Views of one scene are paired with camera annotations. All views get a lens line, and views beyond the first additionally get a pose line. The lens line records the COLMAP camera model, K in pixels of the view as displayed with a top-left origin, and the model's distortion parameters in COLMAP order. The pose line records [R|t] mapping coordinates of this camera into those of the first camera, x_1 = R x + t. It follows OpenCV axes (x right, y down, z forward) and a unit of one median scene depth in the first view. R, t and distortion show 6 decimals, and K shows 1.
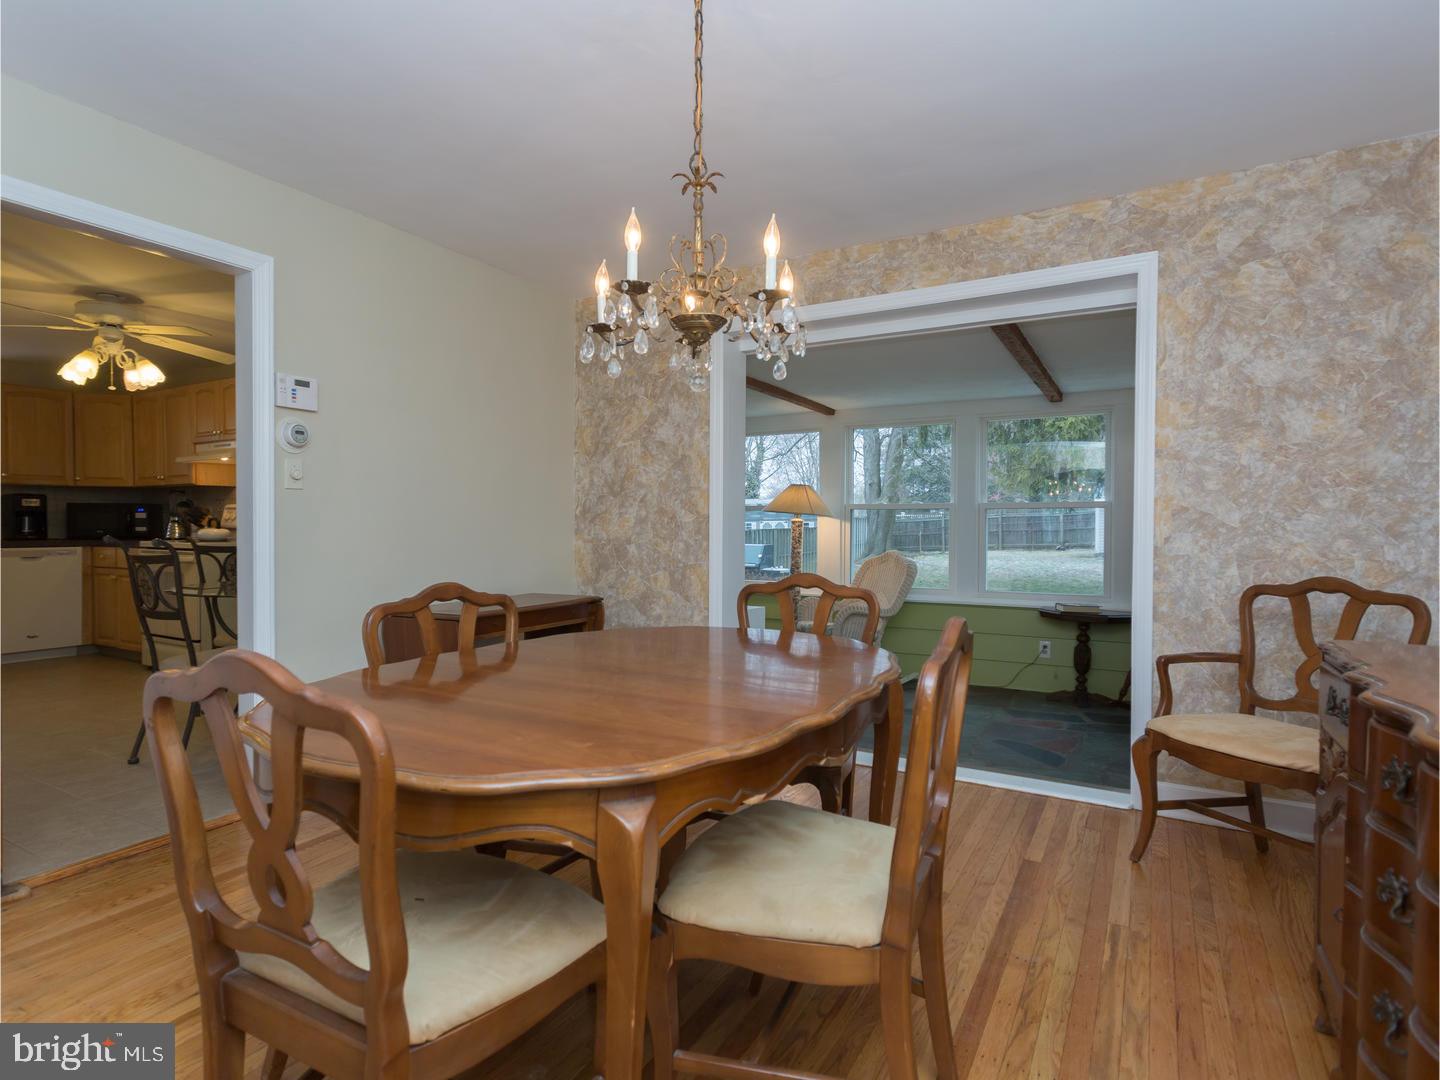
lens RADIAL K [[779.2, 0, 720.0], [0, 779.2, 536.0], [0, 0, 1]] dist [0.015518, -0.001631]
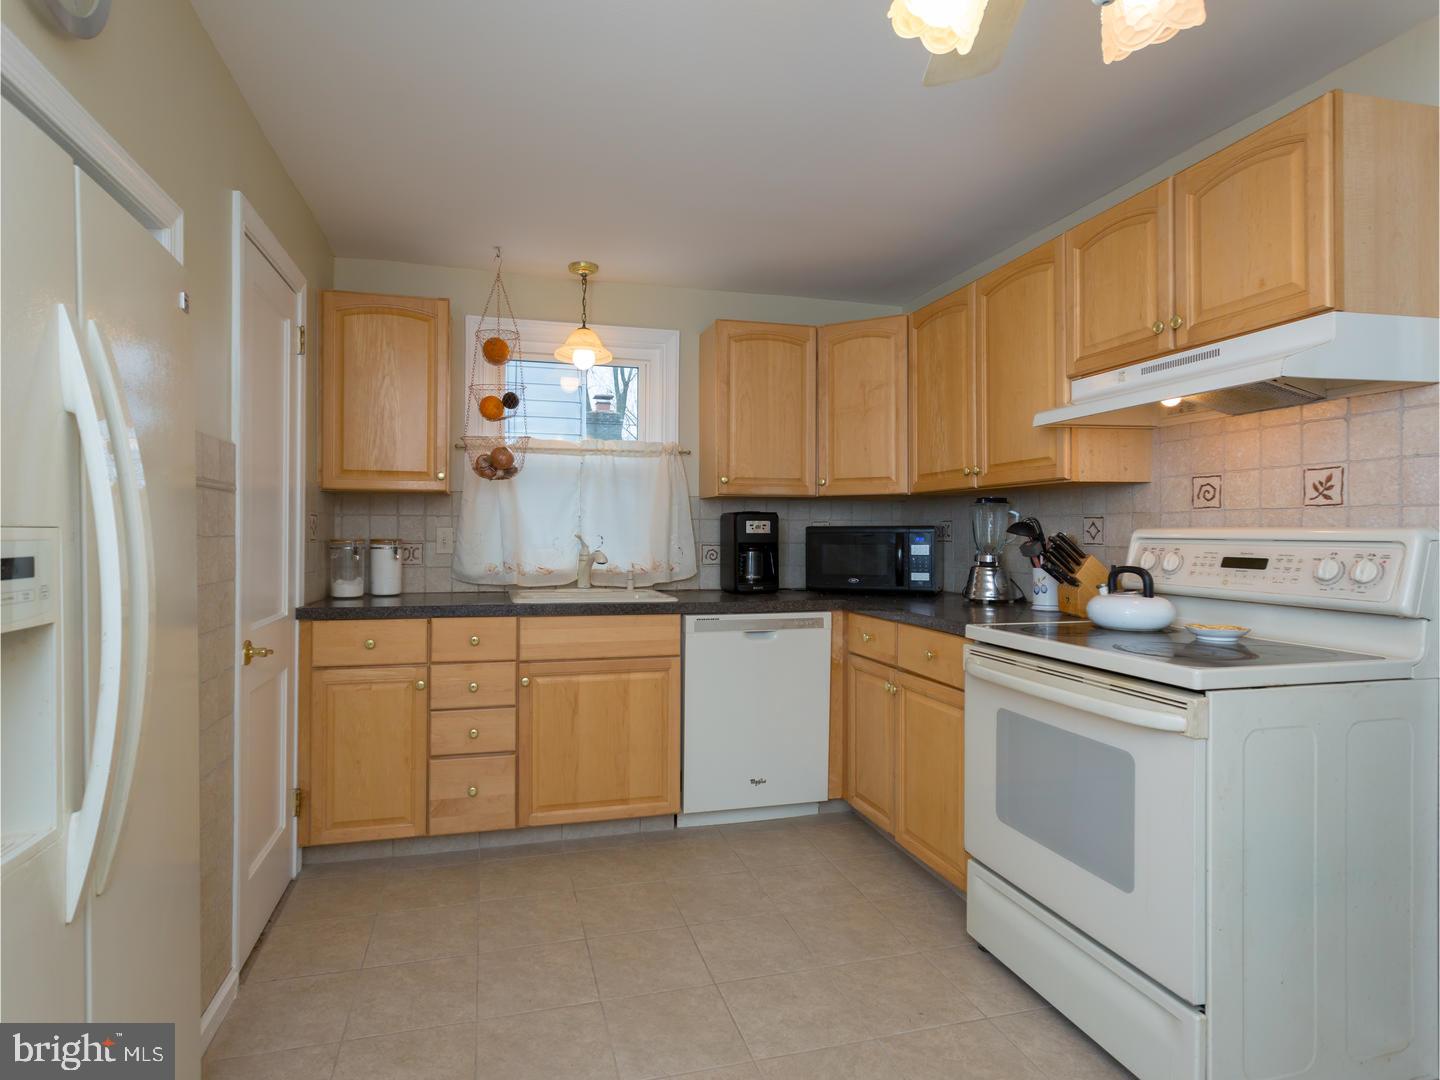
lens RADIAL K [[779.2, 0, 718.1], [0, 779.2, 533.9], [0, 0, 1]] dist [0.015518, -0.001631]
pose [[0.732786, 0.001560, -0.680457, -0.495799], [-0.010961, 0.999895, -0.009512, -0.030487], [0.680371, 0.014429, 0.732726, 0.550353]]
